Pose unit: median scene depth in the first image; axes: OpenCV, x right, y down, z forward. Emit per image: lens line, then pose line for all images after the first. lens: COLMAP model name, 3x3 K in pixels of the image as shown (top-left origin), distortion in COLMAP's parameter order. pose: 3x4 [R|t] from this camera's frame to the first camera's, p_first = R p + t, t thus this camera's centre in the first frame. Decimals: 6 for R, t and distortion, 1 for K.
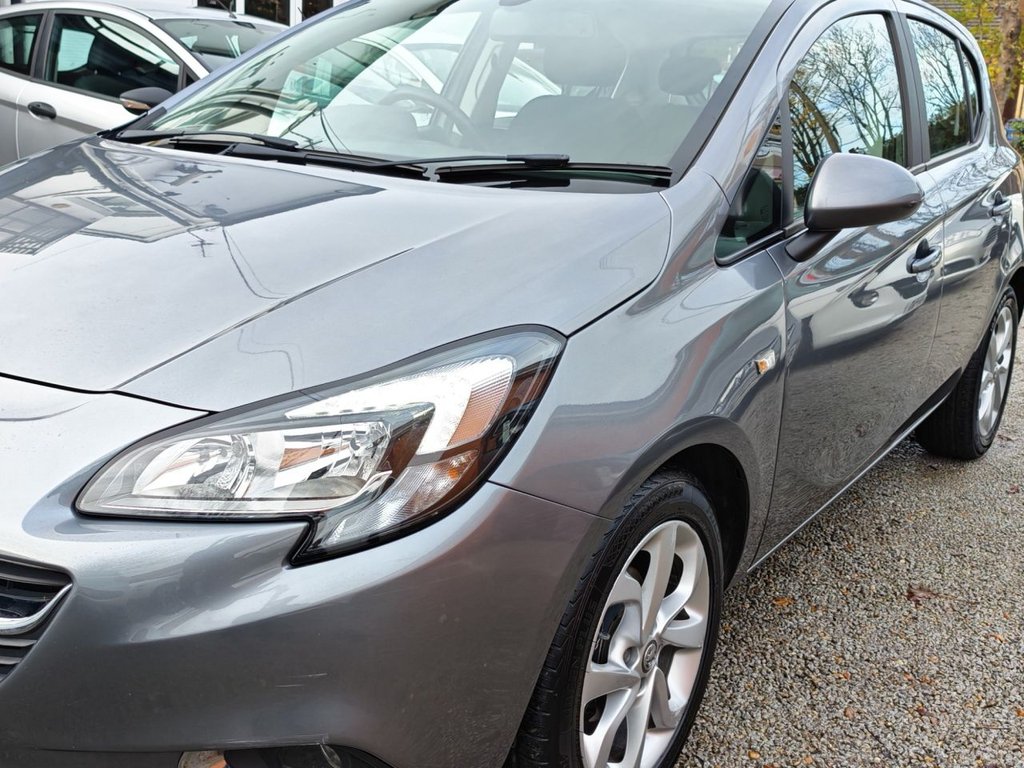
lens RADIAL K [[1346.7, 0, 512.0], [0, 1346.7, 384.0], [0, 0, 1]] dist [0.018905, 0.016767]
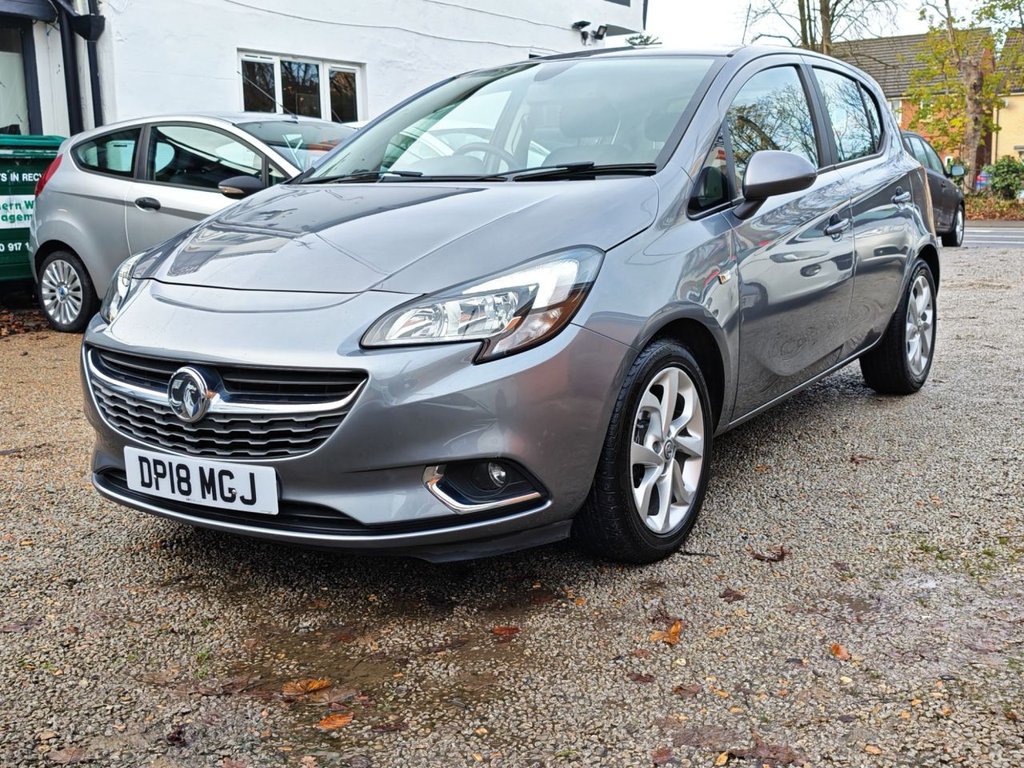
lens RADIAL K [[1503.8, 0, 512.0], [0, 1503.8, 384.0], [0, 0, 1]] dist [0.236812, -0.842573]
pose [[0.996578, -0.082403, 0.006530, -0.091951], [0.082652, 0.992178, -0.093546, 0.265500], [0.001229, 0.093766, 0.995594, -0.822312]]
